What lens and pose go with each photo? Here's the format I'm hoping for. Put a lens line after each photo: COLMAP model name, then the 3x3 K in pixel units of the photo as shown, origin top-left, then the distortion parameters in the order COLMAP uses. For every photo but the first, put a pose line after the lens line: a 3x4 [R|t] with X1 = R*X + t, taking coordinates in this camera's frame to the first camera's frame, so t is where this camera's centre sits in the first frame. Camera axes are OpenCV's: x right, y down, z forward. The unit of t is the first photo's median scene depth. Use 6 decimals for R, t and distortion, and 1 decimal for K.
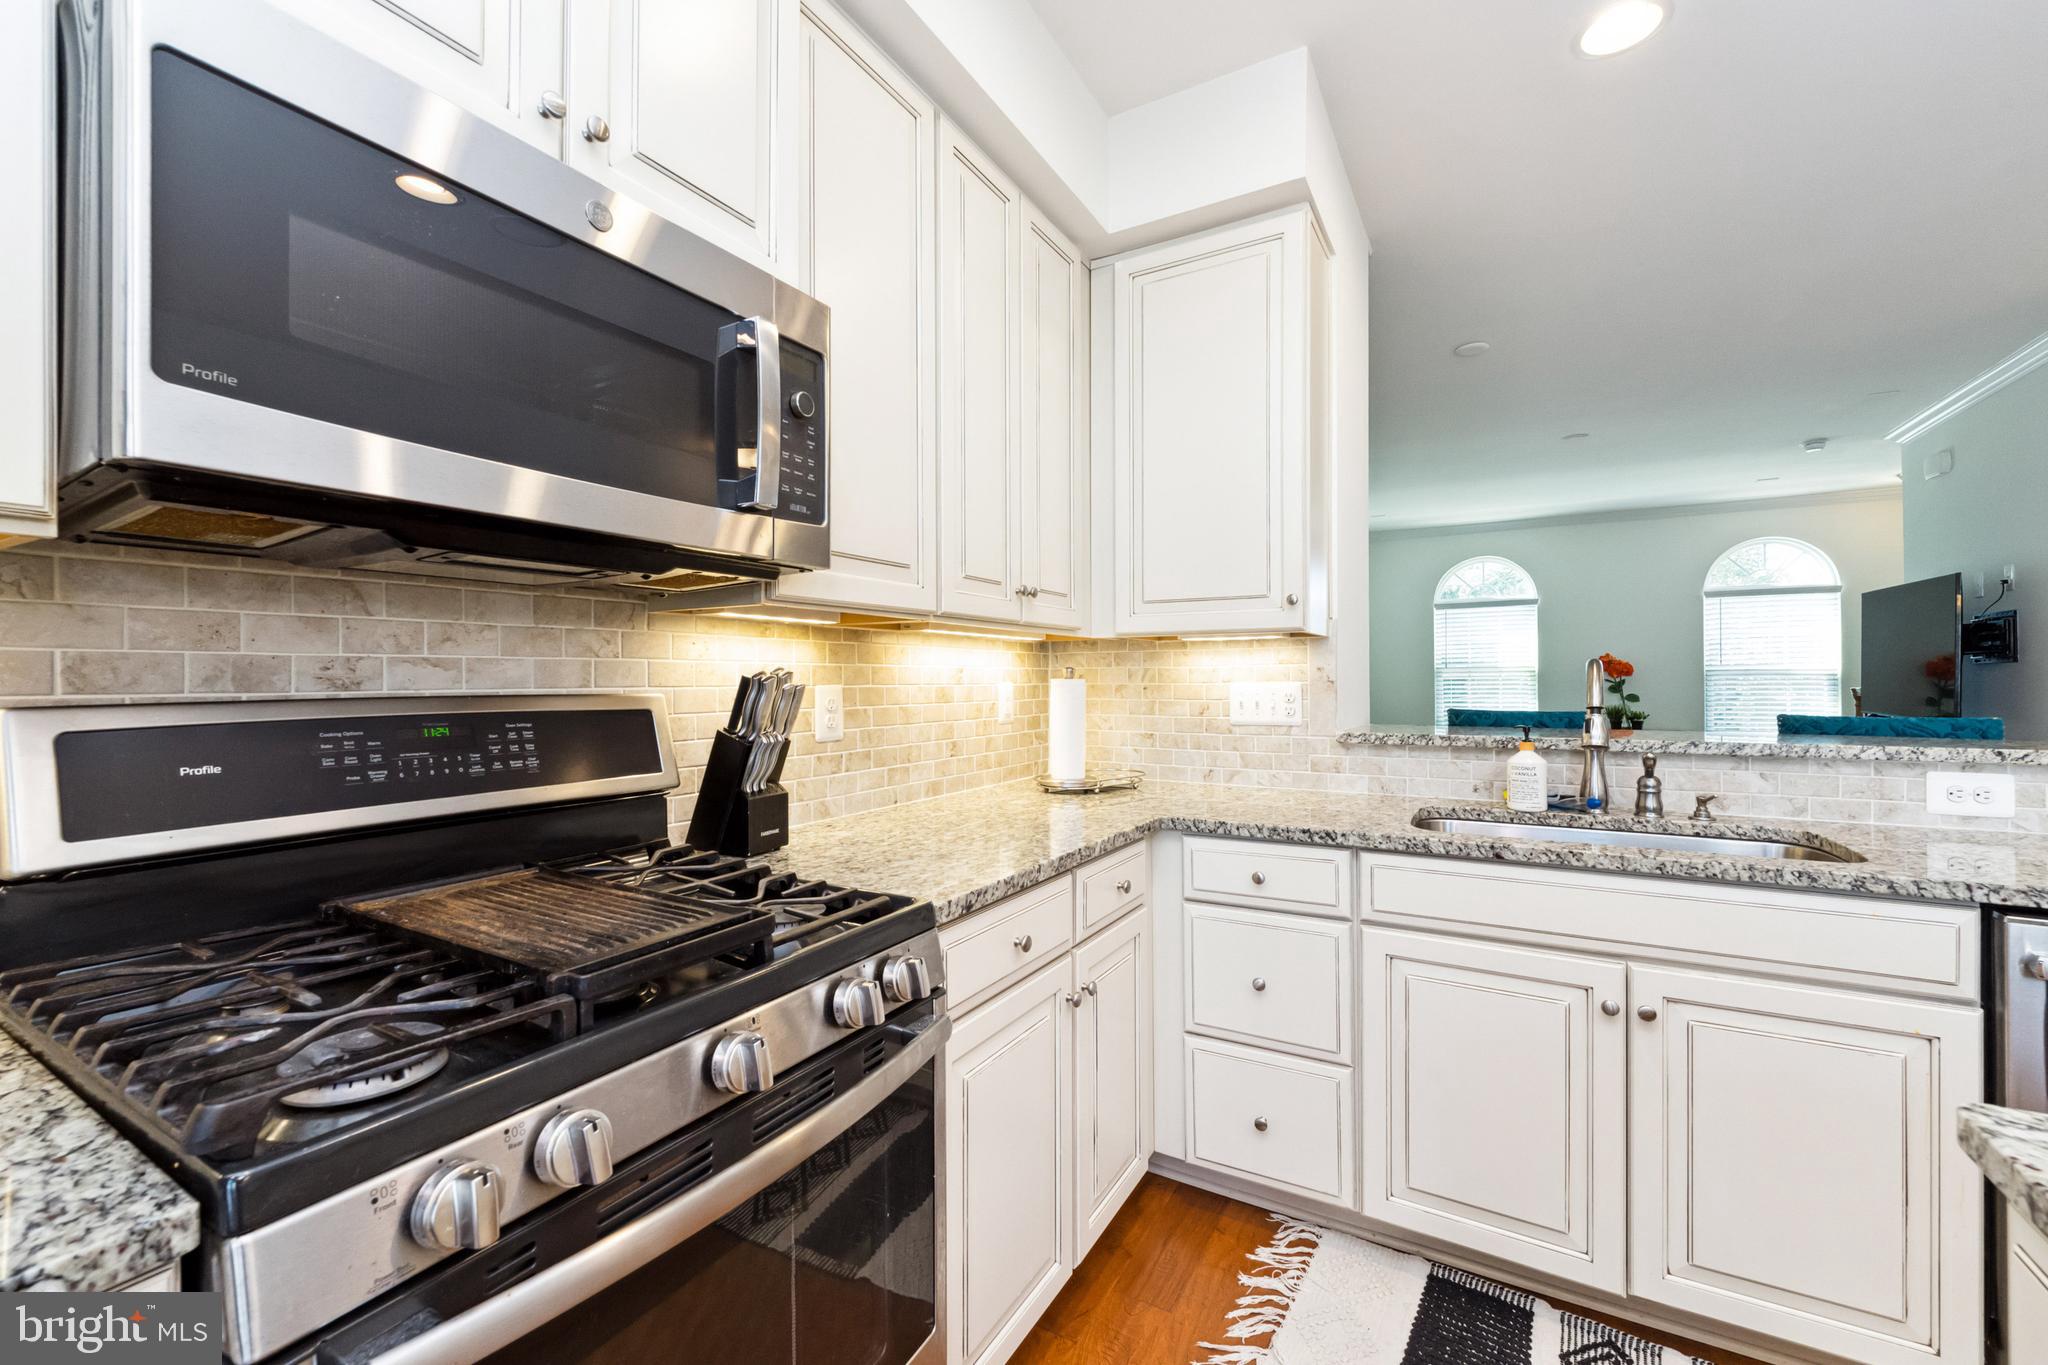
lens RADIAL K [[833.9, 0, 1015.2], [0, 833.9, 674.7], [0, 0, 1]] dist [-0.000926, -0.000360]
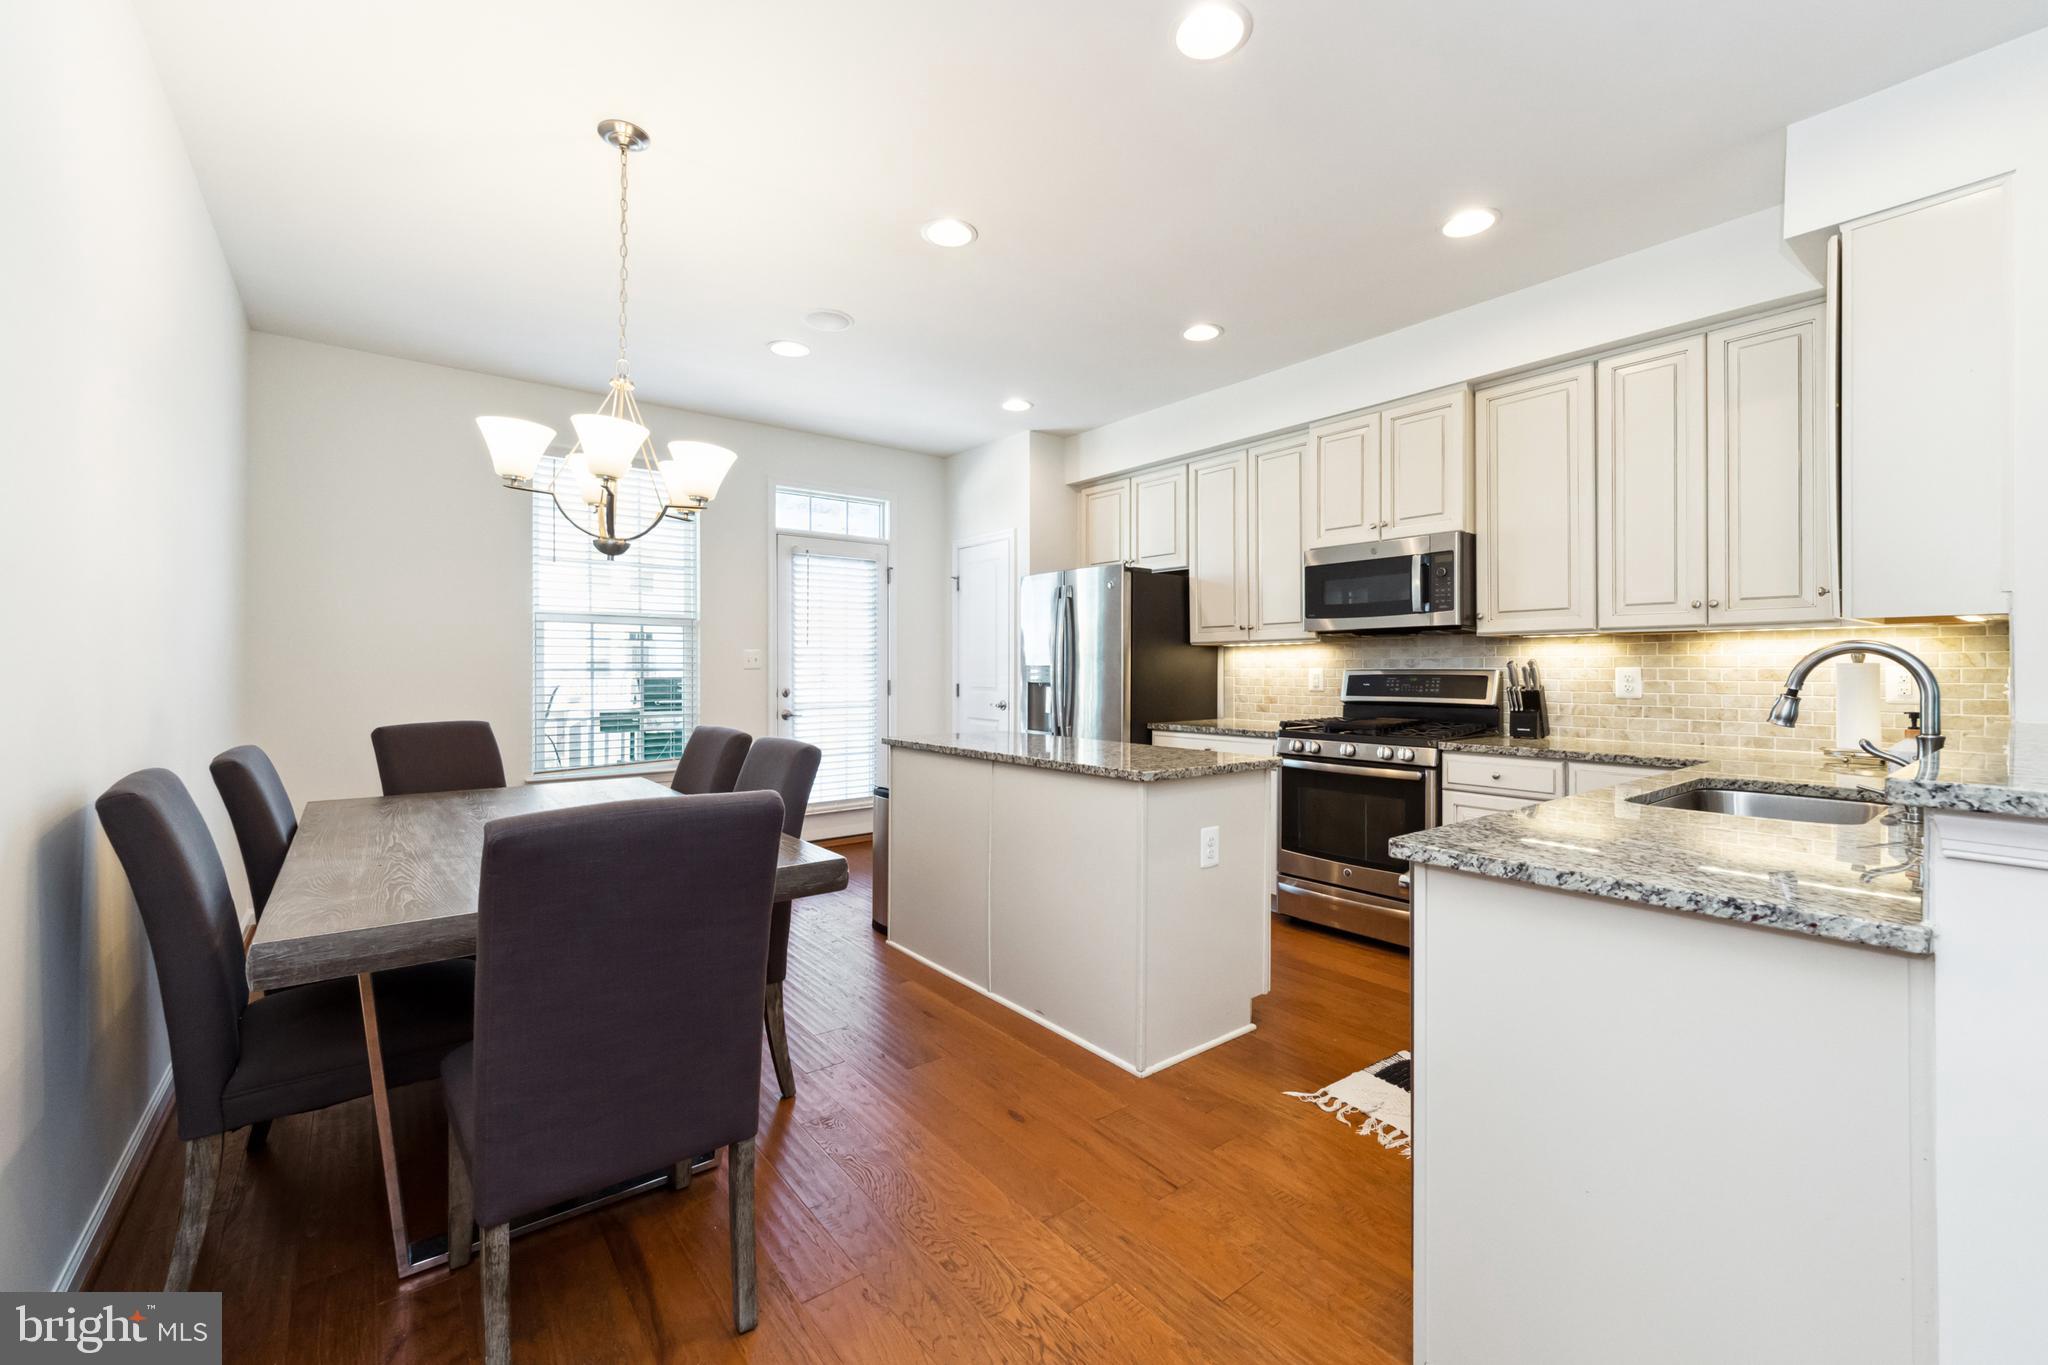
lens RADIAL K [[833.9, 0, 1015.2], [0, 833.9, 674.7], [0, 0, 1]] dist [-0.000926, -0.000360]
pose [[-0.368722, 0.009108, -0.929495, 2.143868], [0.006121, 0.999954, 0.007371, 0.007102], [0.929519, -0.002972, -0.368761, 0.465859]]
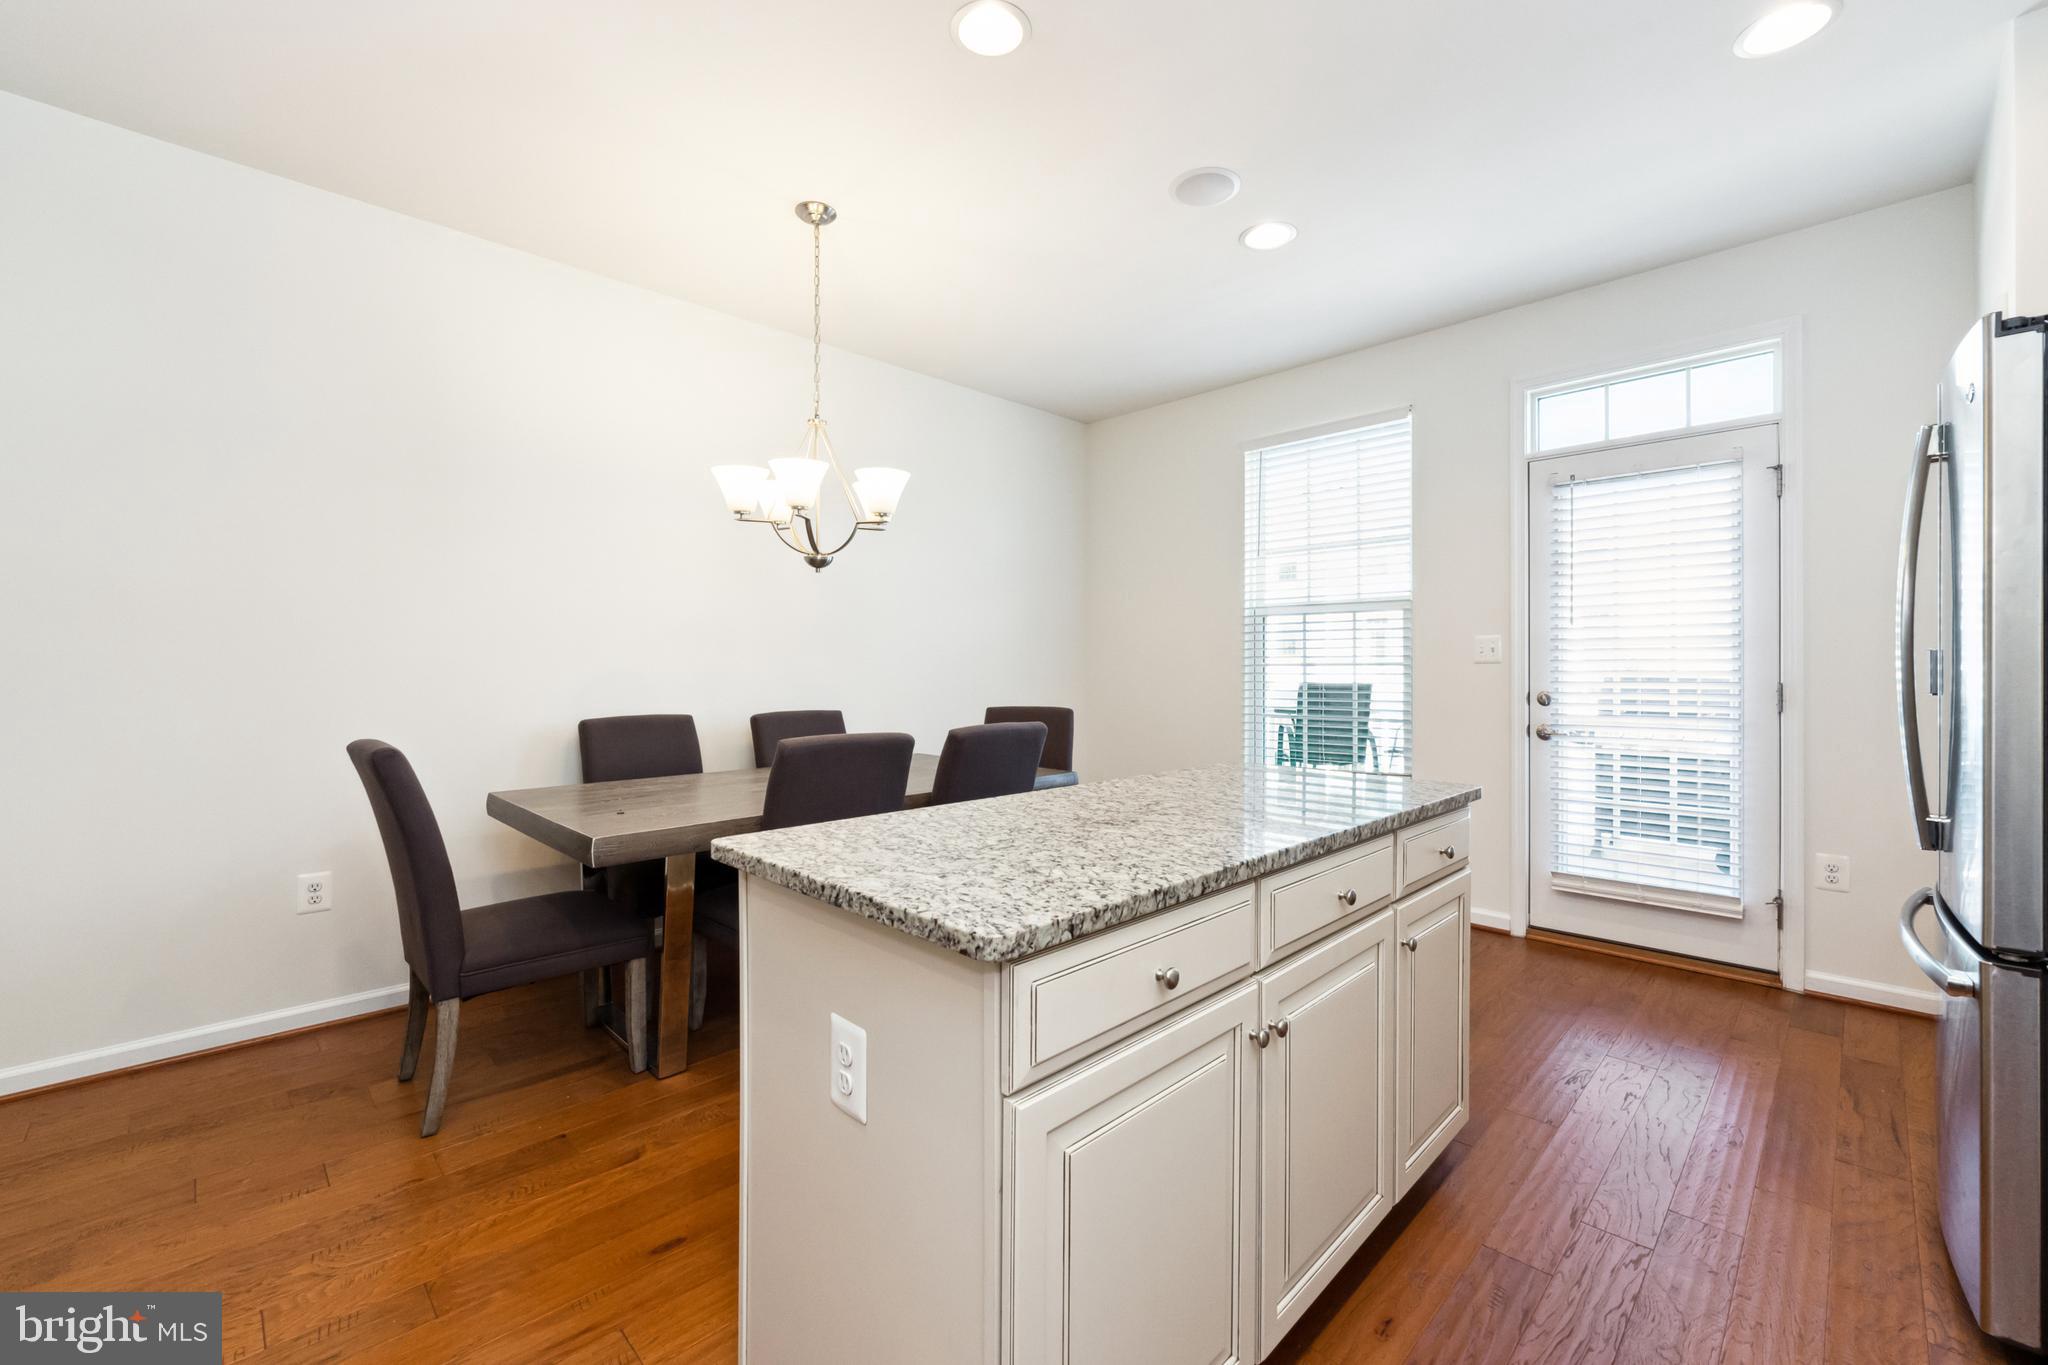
lens RADIAL K [[832.9, 0, 1026.5], [0, 832.9, 671.8], [0, 0, 1]] dist [0.002919, 0.000208]
pose [[-0.966367, 0.002625, 0.257155, 0.260417], [0.002441, 0.999996, -0.001035, 0.025507], [-0.257157, -0.000373, -0.966370, 0.838412]]
